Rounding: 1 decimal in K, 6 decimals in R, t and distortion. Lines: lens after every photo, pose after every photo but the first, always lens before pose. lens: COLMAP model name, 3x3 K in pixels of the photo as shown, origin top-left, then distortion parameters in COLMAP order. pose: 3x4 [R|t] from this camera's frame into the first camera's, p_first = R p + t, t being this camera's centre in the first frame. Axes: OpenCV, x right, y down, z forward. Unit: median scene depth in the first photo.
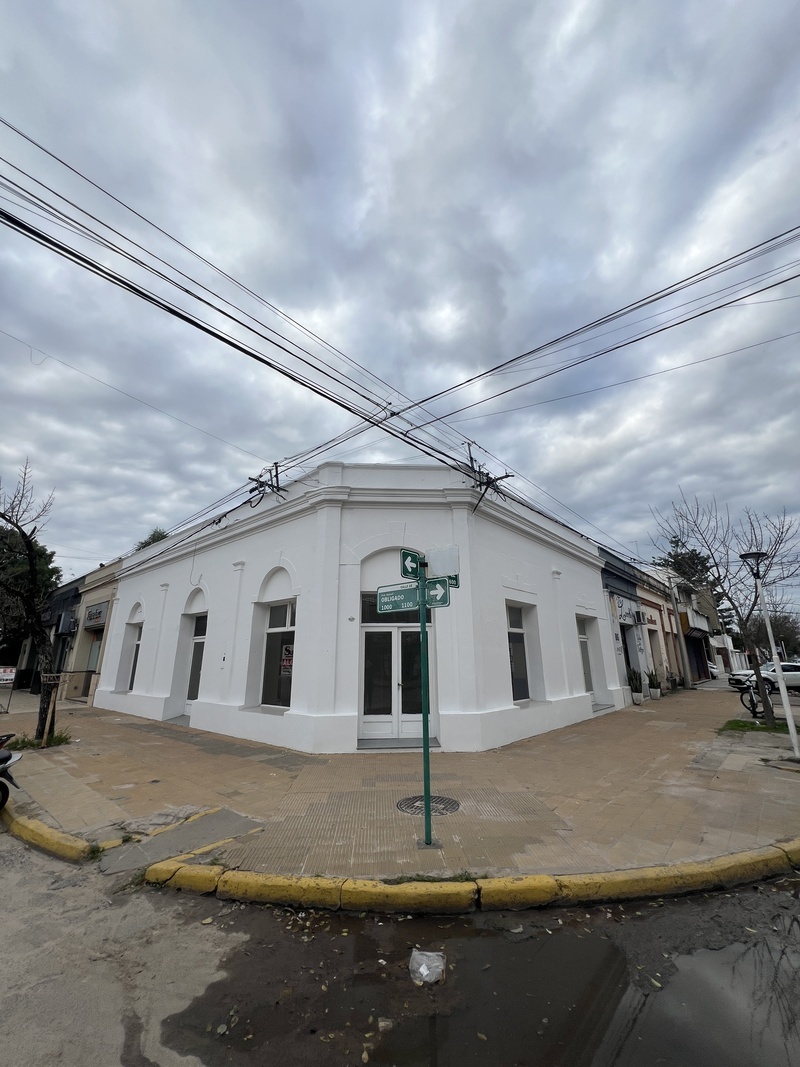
lens RADIAL K [[426.5, 0, 398.7], [0, 426.5, 533.9], [0, 0, 1]] dist [-0.000413, 0.000095]
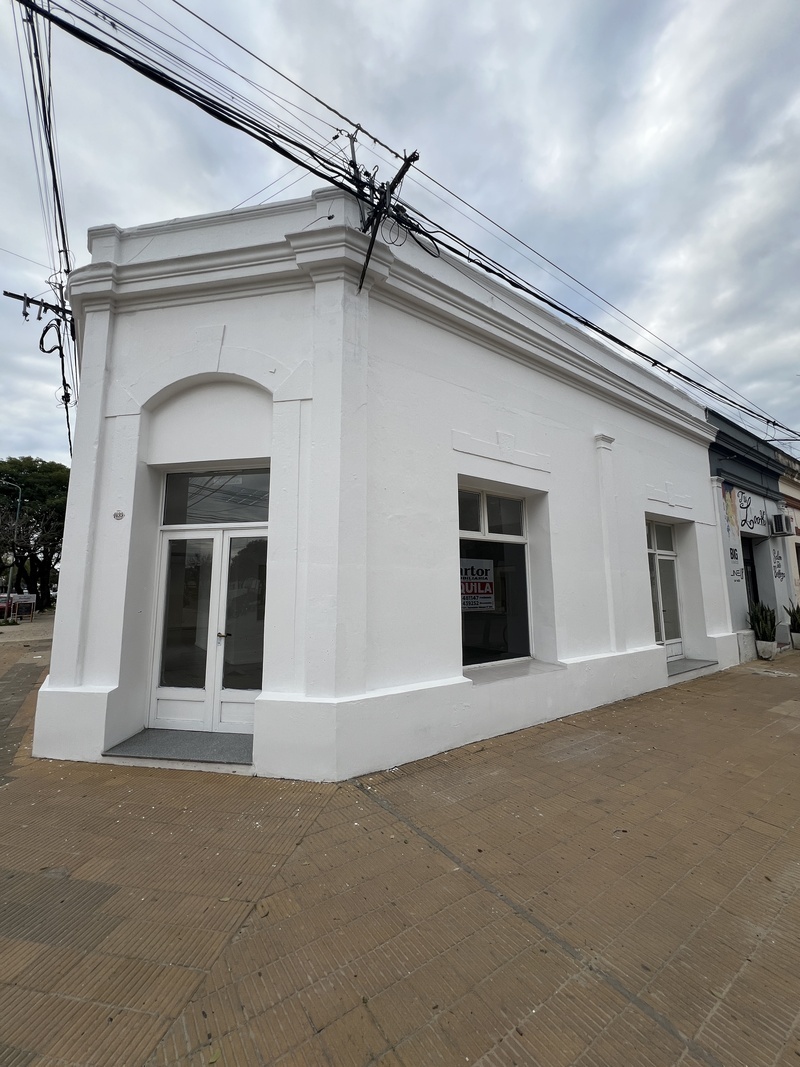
lens RADIAL K [[426.5, 0, 396.3], [0, 426.5, 533.0], [0, 0, 1]] dist [-0.000413, 0.000095]
pose [[0.971212, -0.030137, -0.236301, 0.281252], [0.066779, 0.986635, 0.148634, 0.133327], [0.228663, -0.160135, 0.960245, 0.456660]]
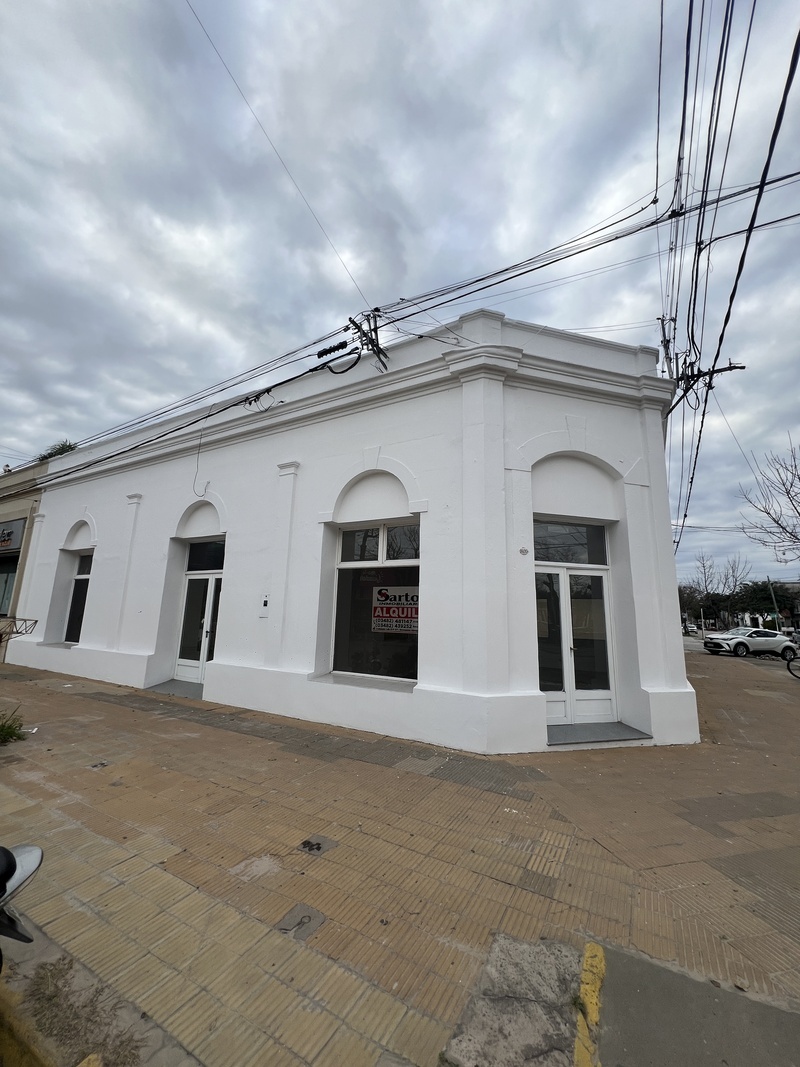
lens RADIAL K [[426.5, 0, 400.3], [0, 426.5, 533.2], [0, 0, 1]] dist [-0.000413, 0.000095]
pose [[0.978825, 0.069915, 0.192389, -0.342285], [-0.088902, 0.991793, 0.091889, 0.103475], [-0.184386, -0.107047, 0.977007, 0.318879]]
